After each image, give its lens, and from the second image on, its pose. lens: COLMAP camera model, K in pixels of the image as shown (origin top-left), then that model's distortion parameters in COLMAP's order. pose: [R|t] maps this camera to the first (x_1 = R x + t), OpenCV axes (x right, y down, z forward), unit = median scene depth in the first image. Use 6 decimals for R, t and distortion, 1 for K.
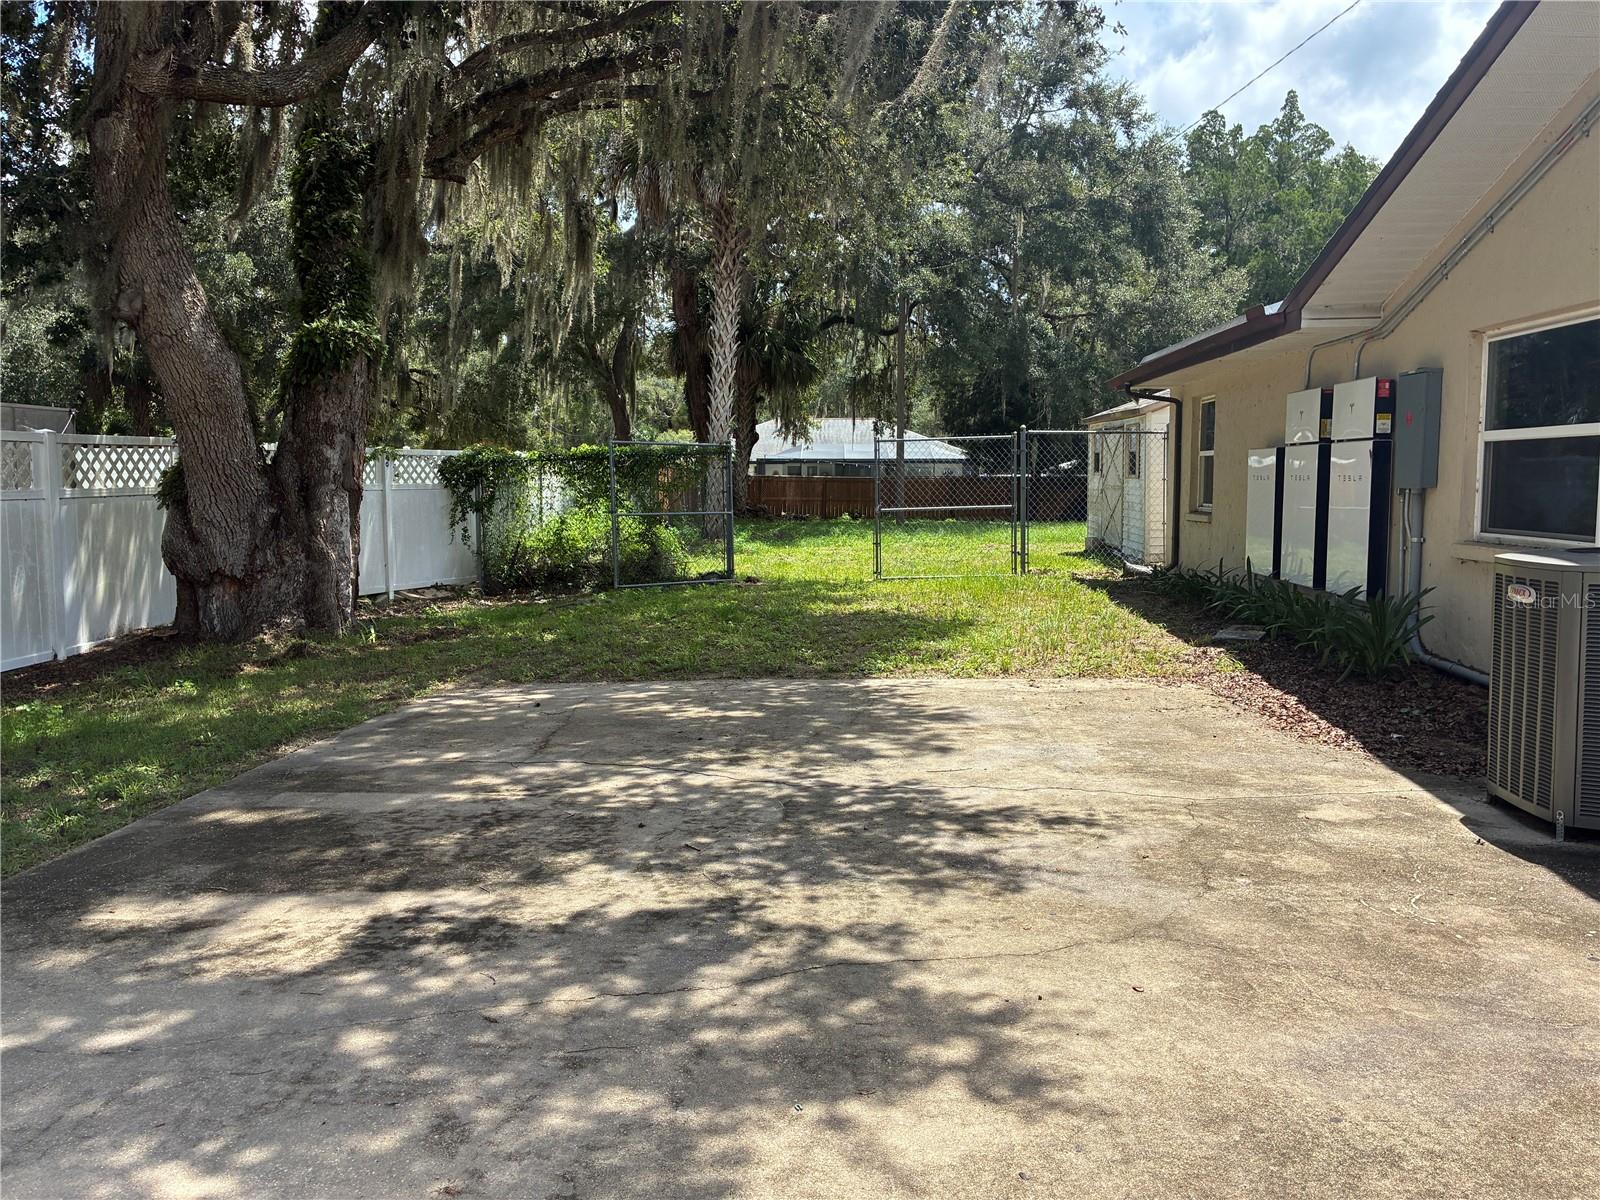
lens RADIAL K [[1215.0, 0, 789.1], [0, 1215.0, 574.9], [0, 0, 1]] dist [0.038475, -0.051209]
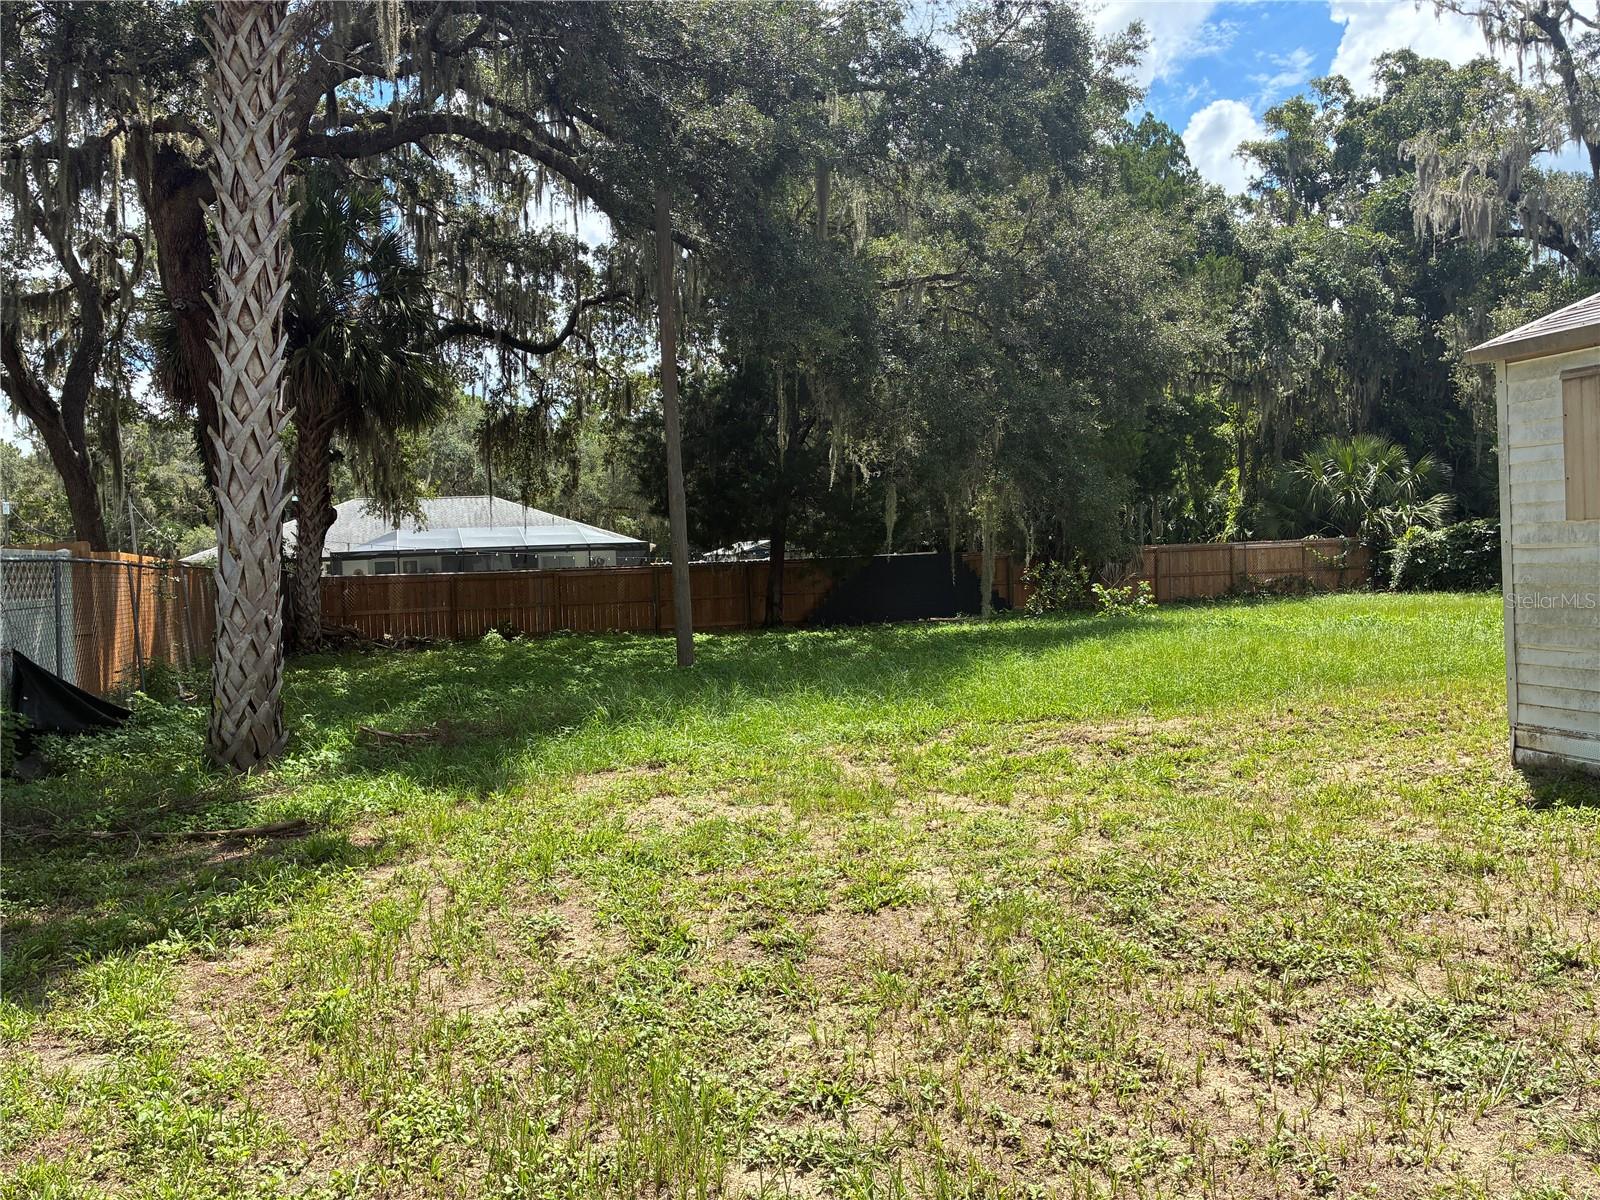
lens RADIAL K [[1215.0, 0, 799.2], [0, 1215.0, 594.9], [0, 0, 1]] dist [0.038475, -0.051209]
pose [[0.939479, -0.053894, 0.338342, -0.040735], [0.073393, 0.996283, -0.045096, -0.068176], [-0.334654, 0.067199, 0.939942, 0.839431]]
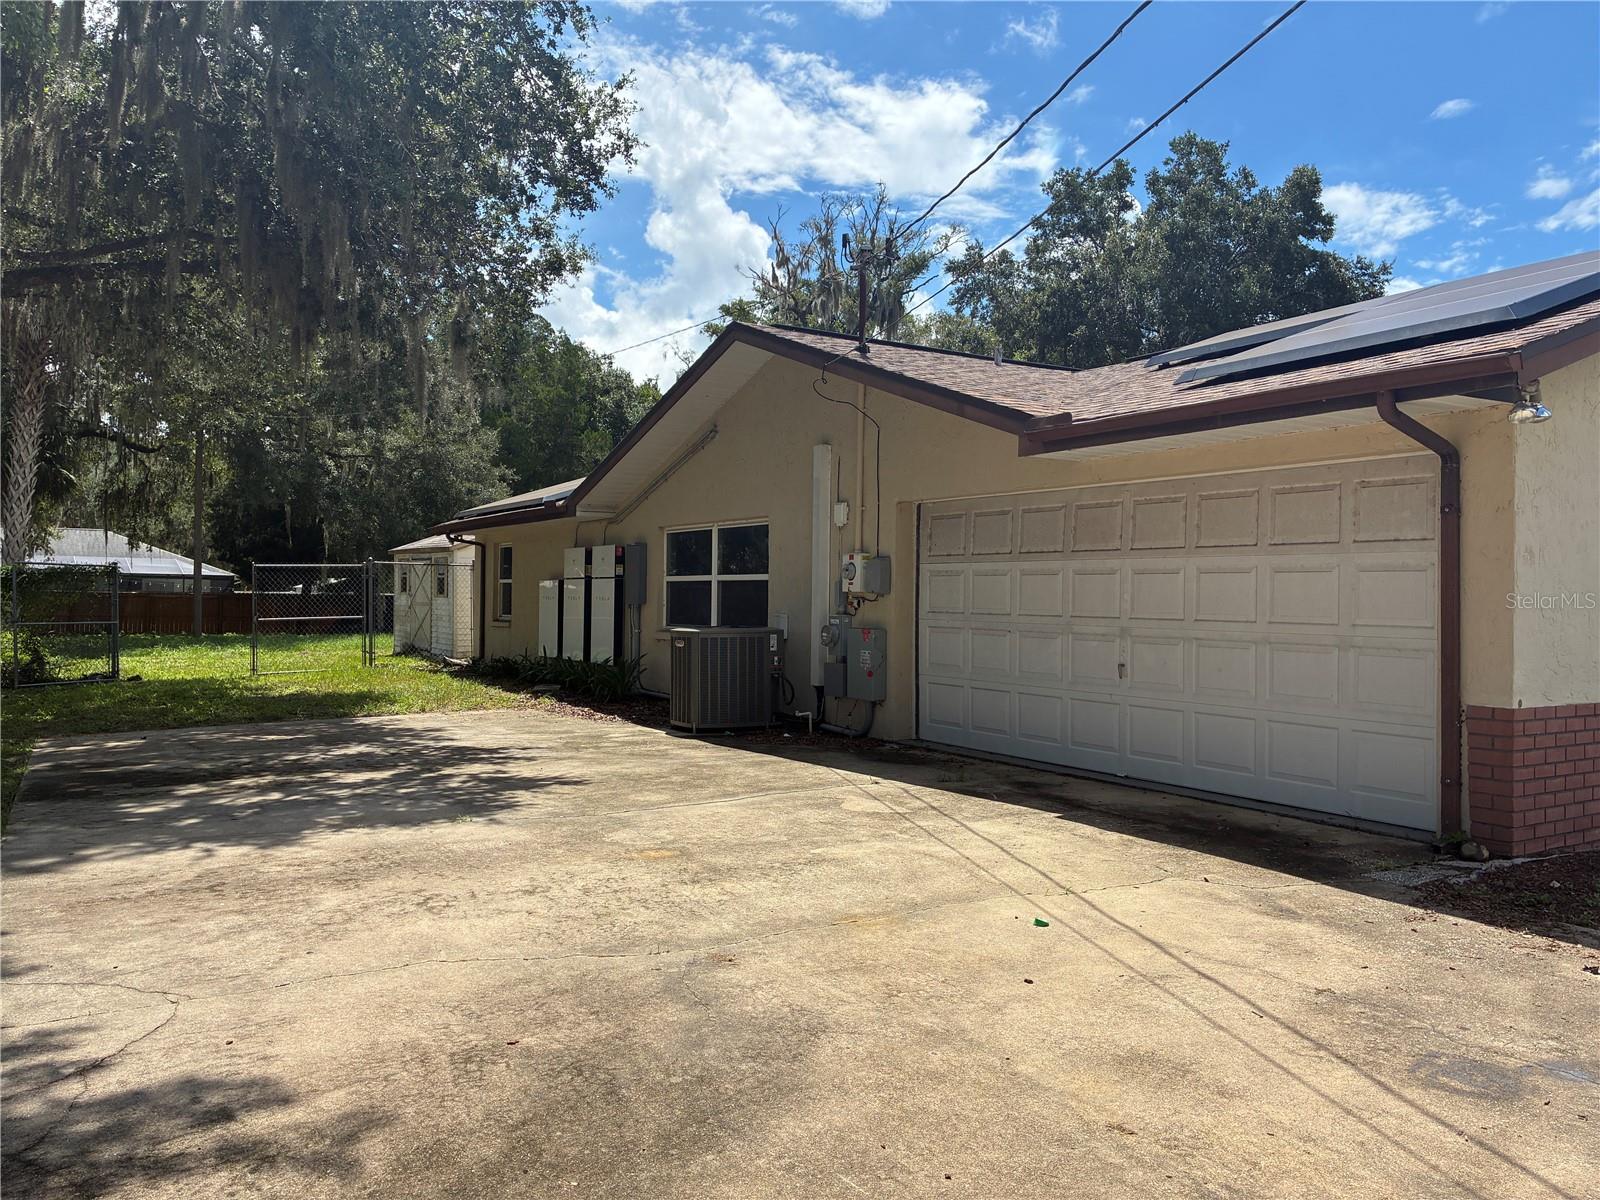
lens RADIAL K [[1215.0, 0, 786.8], [0, 1215.0, 599.4], [0, 0, 1]] dist [0.038475, -0.051209]
pose [[0.818693, 0.007461, 0.574183, -0.158658], [0.036639, 0.997199, -0.065198, 0.022480], [-0.573061, 0.074415, 0.816127, -0.282679]]
